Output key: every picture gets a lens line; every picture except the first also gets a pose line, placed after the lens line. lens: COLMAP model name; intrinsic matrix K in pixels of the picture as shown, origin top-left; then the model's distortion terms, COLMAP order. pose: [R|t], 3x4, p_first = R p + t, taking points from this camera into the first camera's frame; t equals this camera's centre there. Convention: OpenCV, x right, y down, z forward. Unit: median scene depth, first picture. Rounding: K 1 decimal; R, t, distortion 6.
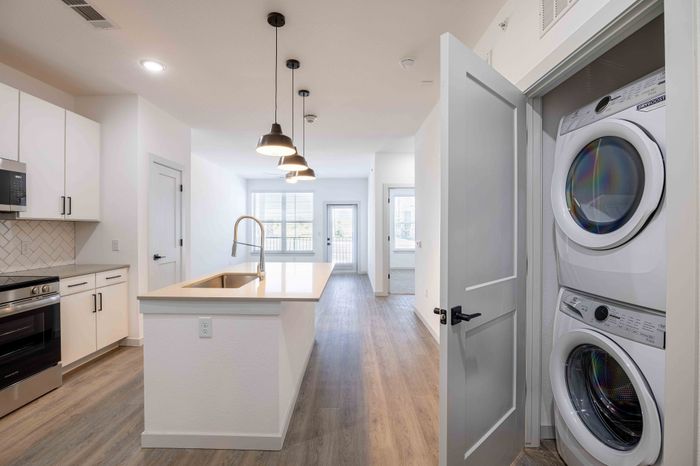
lens RADIAL K [[313.1, 0, 350.0], [0, 313.1, 233.0], [0, 0, 1]] dist [-0.017313, 0.000112]
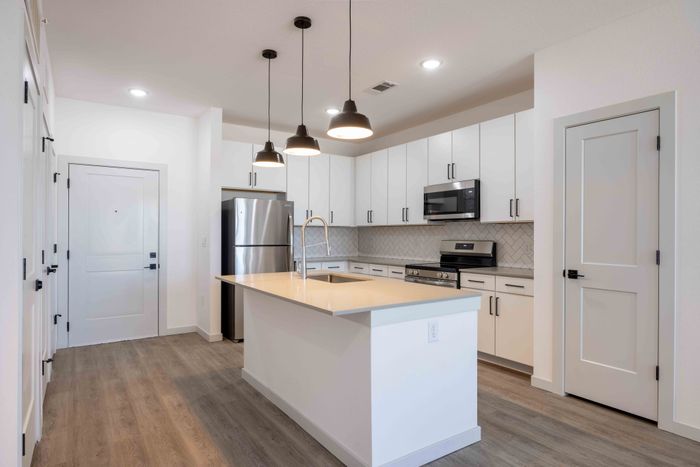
lens RADIAL K [[393.7, 0, 348.0], [0, 393.7, 247.4], [0, 0, 1]] dist [-0.039044, 0.000255]
pose [[-0.821589, 0.010905, -0.569976, 0.296899], [-0.012926, 0.999204, 0.037750, -0.000727], [0.569933, 0.038383, -0.820794, 1.973942]]
